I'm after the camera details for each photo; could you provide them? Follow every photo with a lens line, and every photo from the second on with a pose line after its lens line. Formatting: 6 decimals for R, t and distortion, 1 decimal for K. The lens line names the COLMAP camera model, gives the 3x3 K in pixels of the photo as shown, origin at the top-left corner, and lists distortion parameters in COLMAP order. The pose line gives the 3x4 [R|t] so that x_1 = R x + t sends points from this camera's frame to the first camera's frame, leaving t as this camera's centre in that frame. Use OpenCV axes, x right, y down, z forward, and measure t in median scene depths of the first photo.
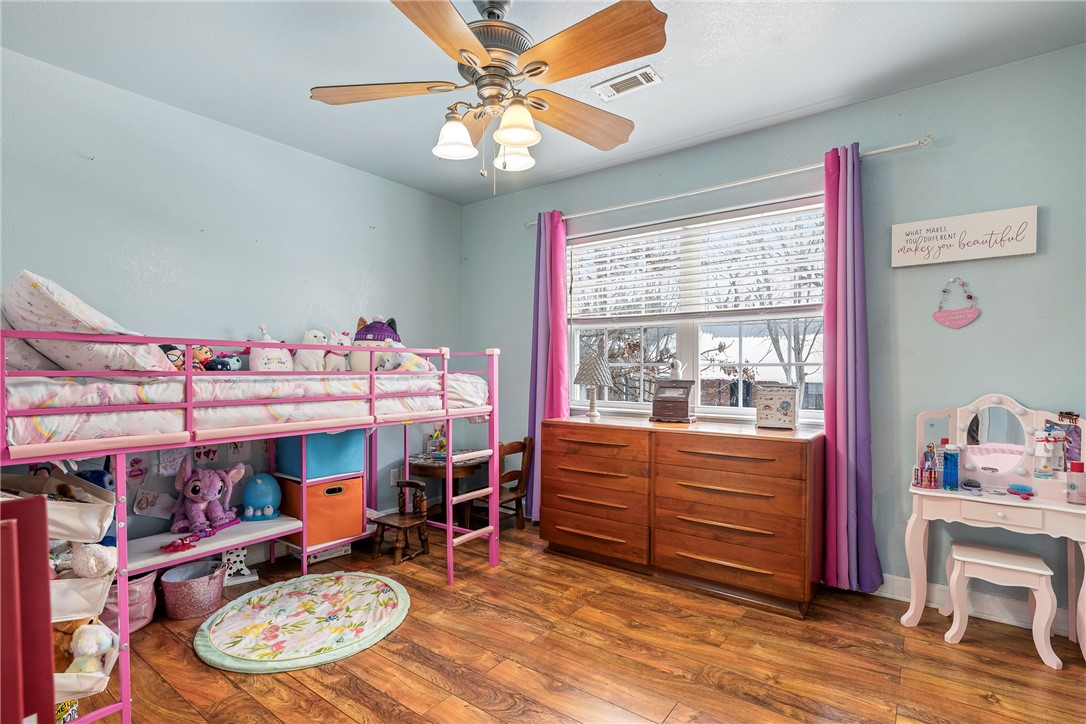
lens RADIAL K [[522.7, 0, 542.6], [0, 522.7, 366.7], [0, 0, 1]] dist [-0.003899, -0.000349]
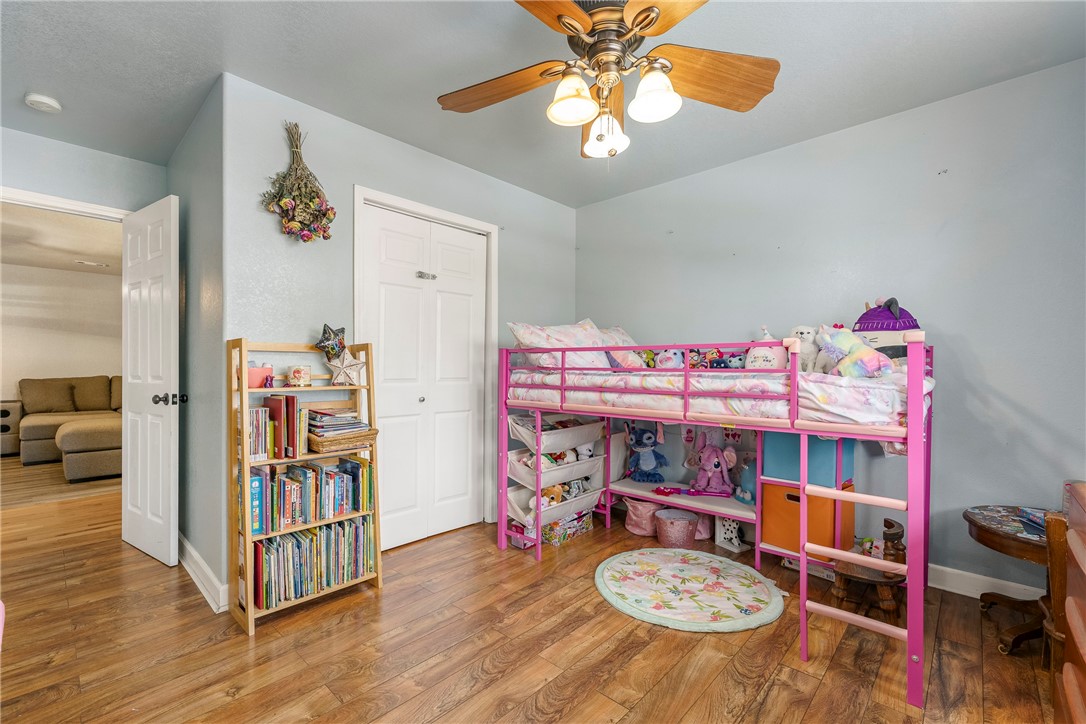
lens RADIAL K [[471.4, 0, 543.1], [0, 471.4, 367.4], [0, 0, 1]] dist [0.002459, -0.000159]
pose [[-0.117854, 0.000068, -0.993031, 0.601904], [0.001512, 0.999999, -0.000111, 0.006473], [0.993030, -0.001515, -0.117854, 0.817524]]
